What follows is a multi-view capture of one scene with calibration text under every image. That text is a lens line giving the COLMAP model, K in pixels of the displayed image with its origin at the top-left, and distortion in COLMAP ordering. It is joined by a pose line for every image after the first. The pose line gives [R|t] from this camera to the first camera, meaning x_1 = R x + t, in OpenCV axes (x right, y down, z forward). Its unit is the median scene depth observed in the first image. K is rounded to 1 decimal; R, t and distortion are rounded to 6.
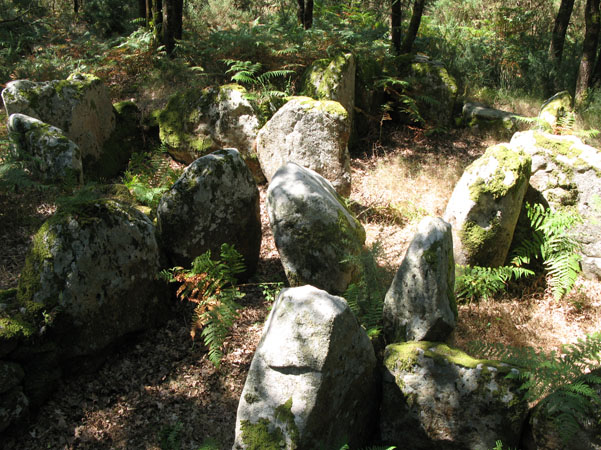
lens RADIAL K [[613.6, 0, 307.7], [0, 613.6, 234.5], [0, 0, 1]] dist [-0.200851, 0.226436]
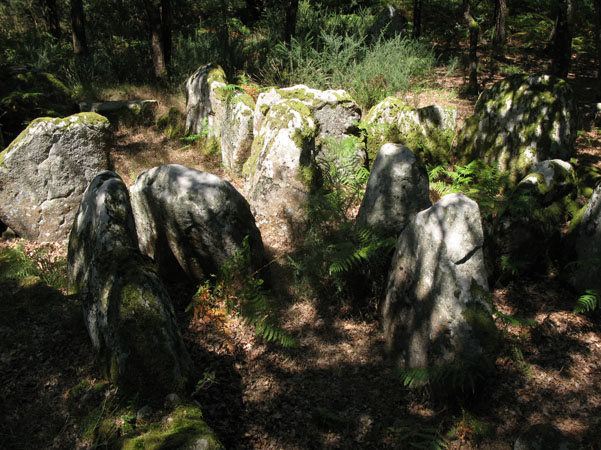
lens RADIAL K [[618.7, 0, 300.5], [0, 618.7, 225.0], [0, 0, 1]] dist [-0.192414, 0.312156]
pose [[0.531084, -0.354442, 0.769623, -0.689538], [0.373731, 0.913164, 0.162652, -0.107842], [-0.760444, 0.201250, 0.617433, 0.251833]]
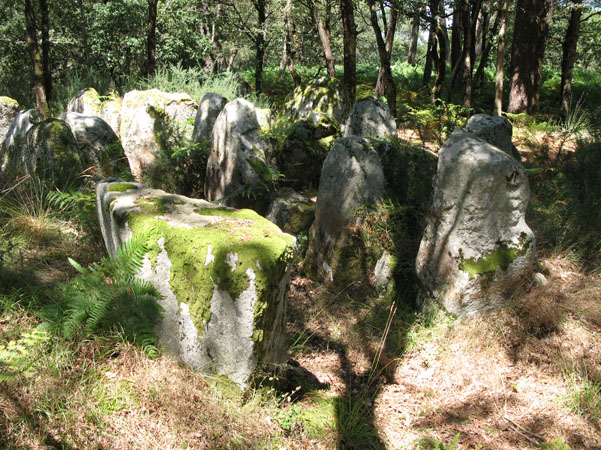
lens RADIAL K [[613.6, 0, 307.7], [0, 613.6, 234.5], [0, 0, 1]] dist [-0.200851, 0.226436]
pose [[0.335219, -0.259440, 0.905715, -1.207278], [0.407960, 0.906509, 0.108675, 0.234999], [-0.849233, 0.333066, 0.409720, -0.006330]]
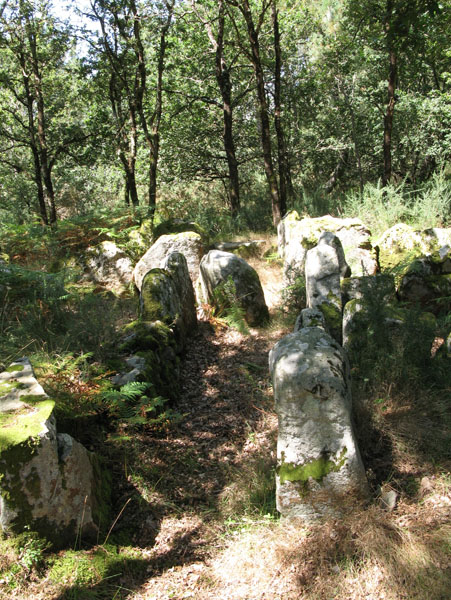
lens RADIAL K [[617.7, 0, 225.5], [0, 617.7, 300.0], [0, 0, 1]] dist [-0.192414, 0.312156]
pose [[0.848388, -0.208291, 0.486674, -0.881538], [0.328573, 0.928011, -0.175601, 0.337700], [-0.415063, 0.308886, 0.855752, -0.496359]]
